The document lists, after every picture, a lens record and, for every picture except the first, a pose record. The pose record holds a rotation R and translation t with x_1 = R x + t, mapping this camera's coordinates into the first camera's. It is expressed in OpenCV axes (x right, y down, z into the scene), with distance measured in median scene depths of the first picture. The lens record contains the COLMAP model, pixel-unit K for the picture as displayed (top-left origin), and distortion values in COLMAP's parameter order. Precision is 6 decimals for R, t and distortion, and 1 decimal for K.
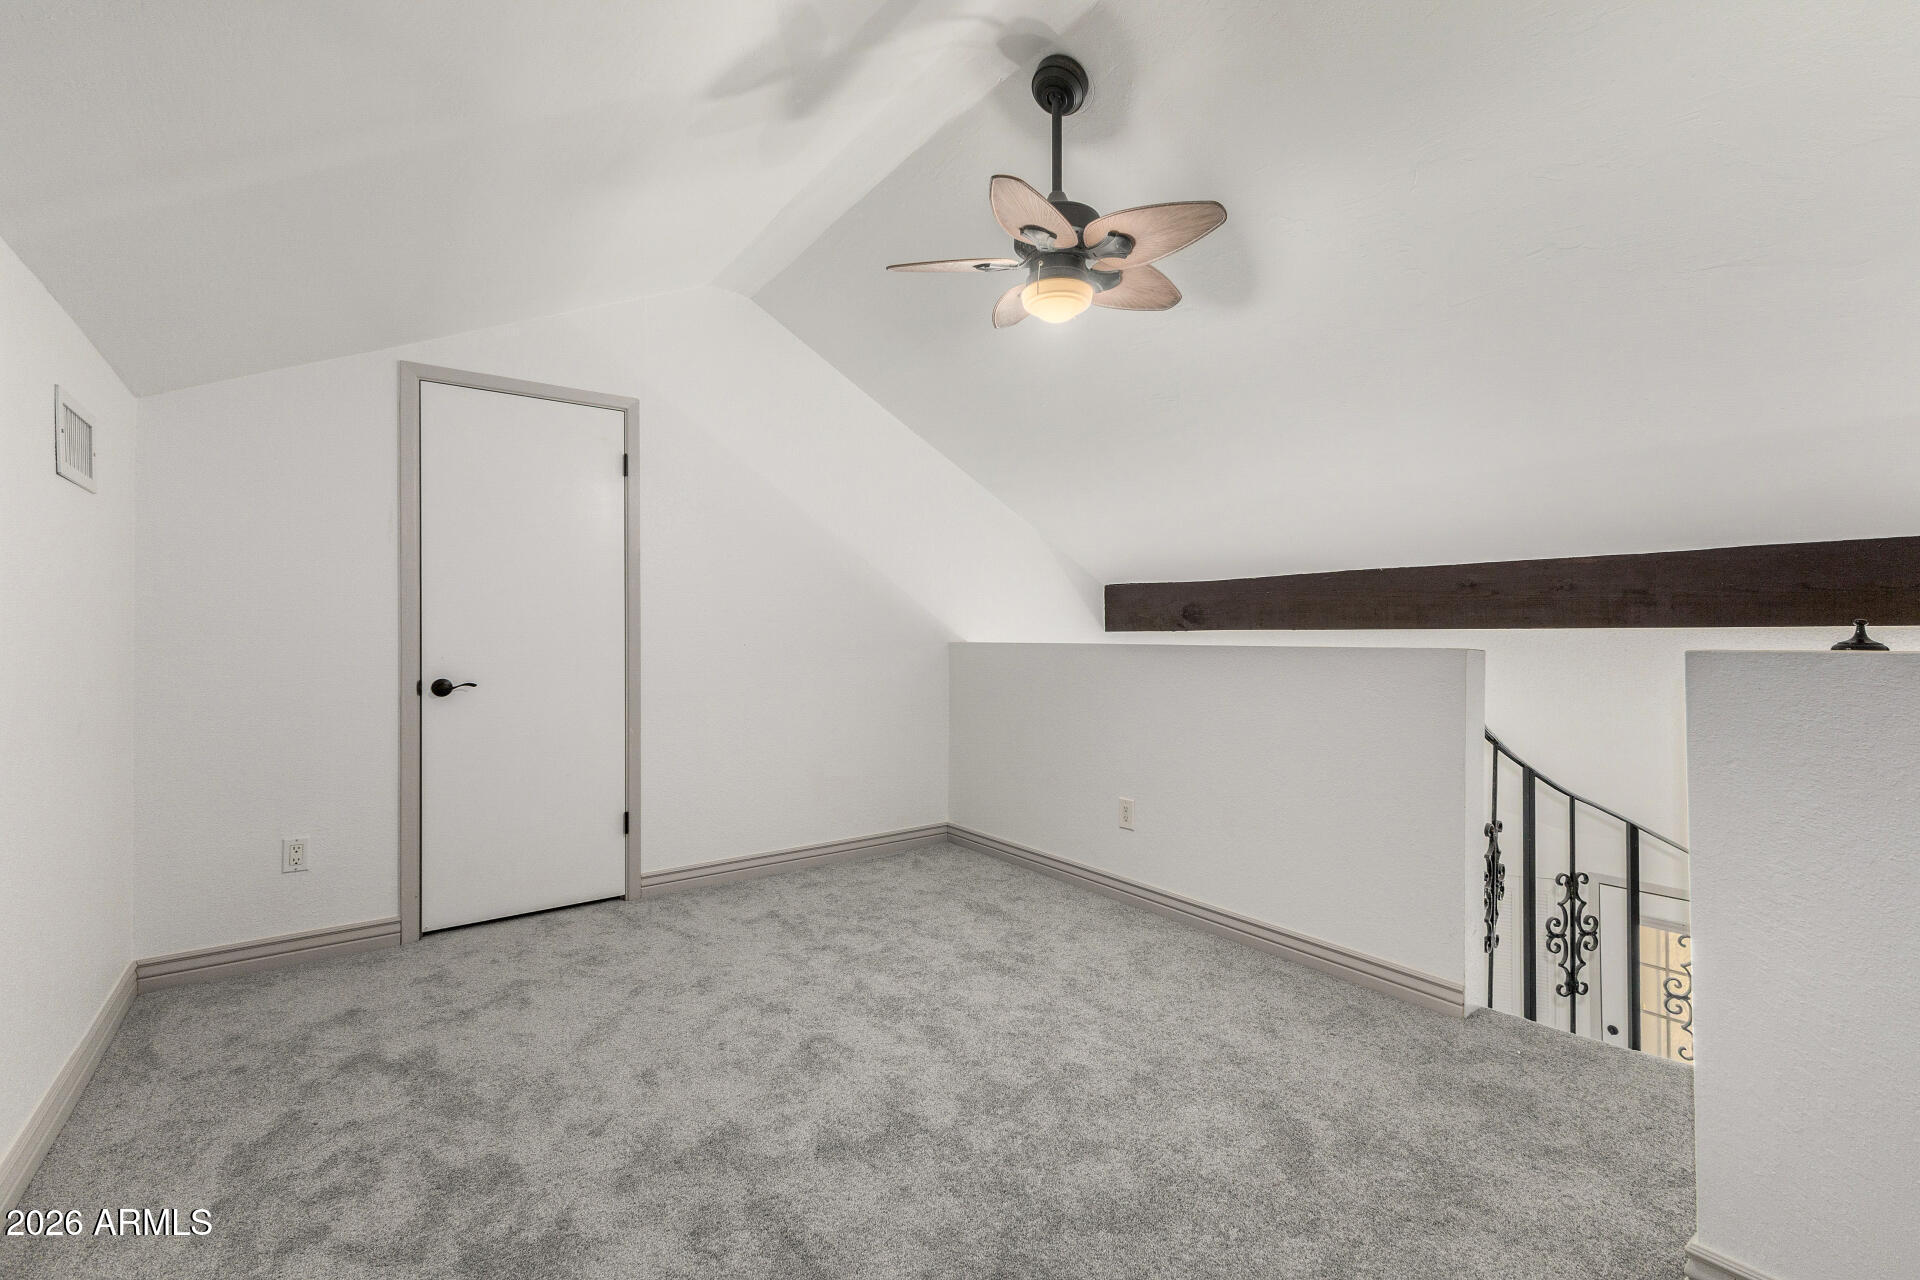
lens RADIAL K [[821.8, 0, 962.6], [0, 821.8, 634.1], [0, 0, 1]] dist [0.014203, -0.004919]
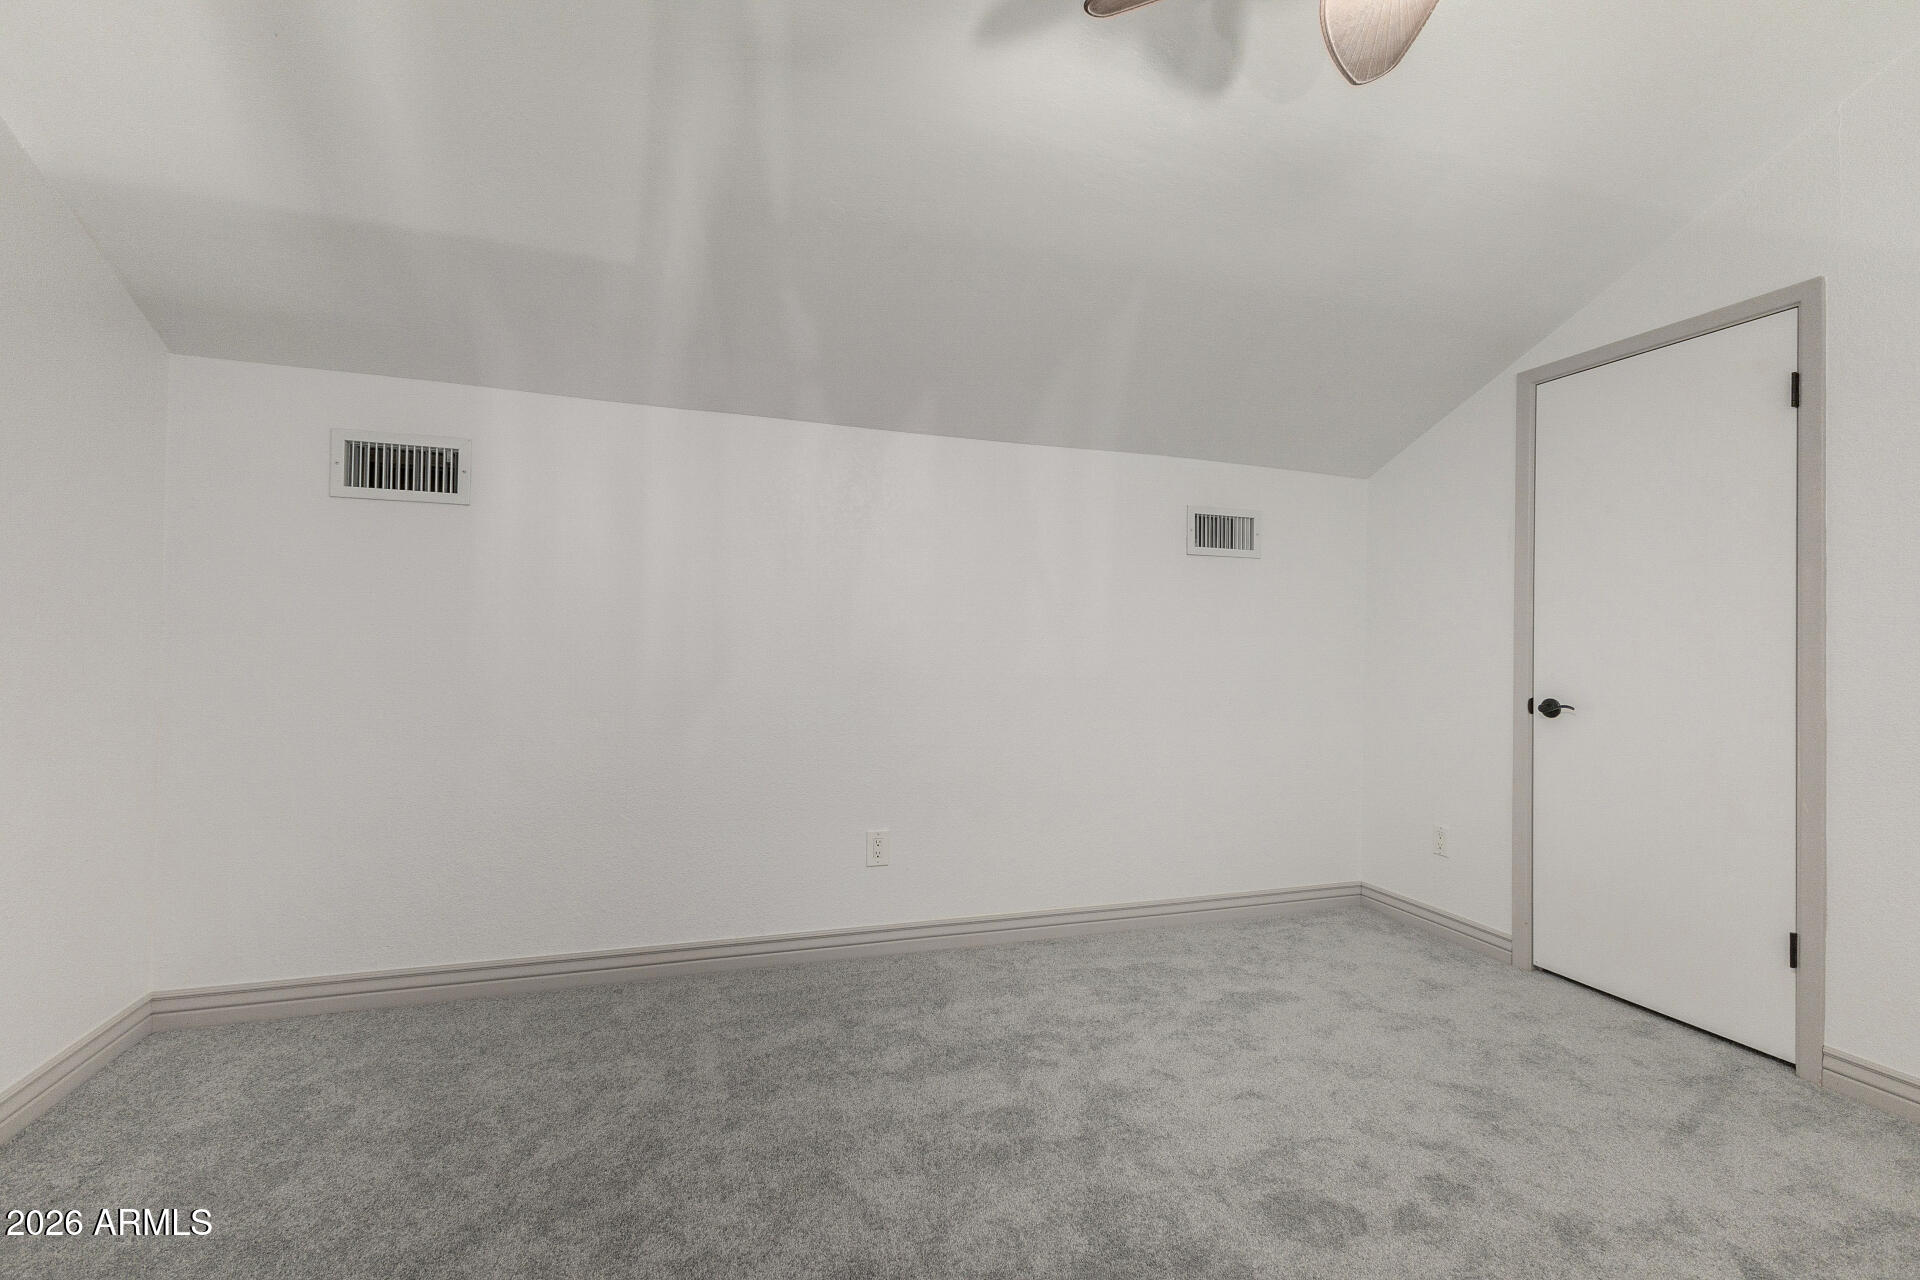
lens RADIAL K [[821.8, 0, 962.6], [0, 821.8, 634.1], [0, 0, 1]] dist [0.014203, -0.004919]
pose [[-0.302416, -0.018796, -0.952991, 0.456955], [-0.020239, 0.999707, -0.013294, 0.008408], [0.952961, 0.015267, -0.302708, 0.662767]]
